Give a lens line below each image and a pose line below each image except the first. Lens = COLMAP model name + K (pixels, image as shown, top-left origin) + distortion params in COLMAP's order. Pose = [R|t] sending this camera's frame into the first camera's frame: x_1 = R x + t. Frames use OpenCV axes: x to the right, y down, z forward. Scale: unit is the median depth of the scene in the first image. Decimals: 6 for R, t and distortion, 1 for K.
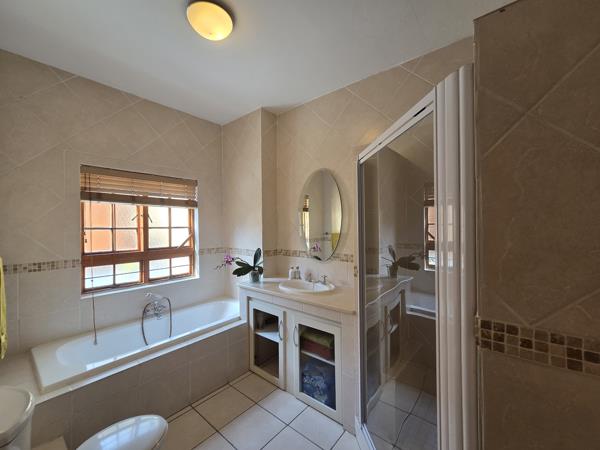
lens RADIAL K [[244.2, 0, 300.0], [0, 244.2, 225.0], [0, 0, 1]] dist [-0.001397, -0.000045]
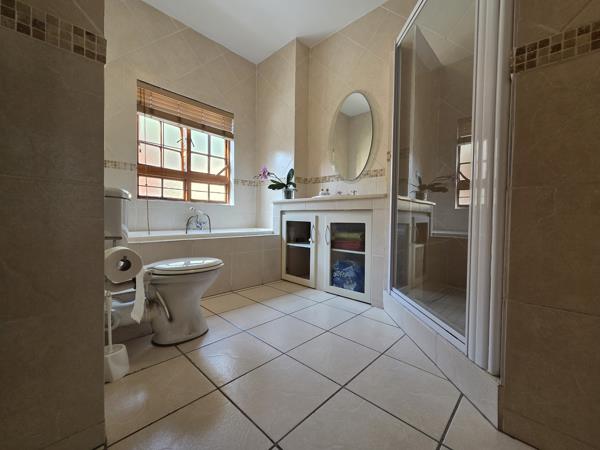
lens RADIAL K [[245.9, 0, 300.0], [0, 245.9, 225.0], [0, 0, 1]] dist [-0.000735, -0.000267]
pose [[0.997039, 0.026036, -0.072355, -0.050718], [-0.023856, 0.999240, 0.030836, 0.320488], [0.073103, -0.029018, 0.996902, -0.075285]]
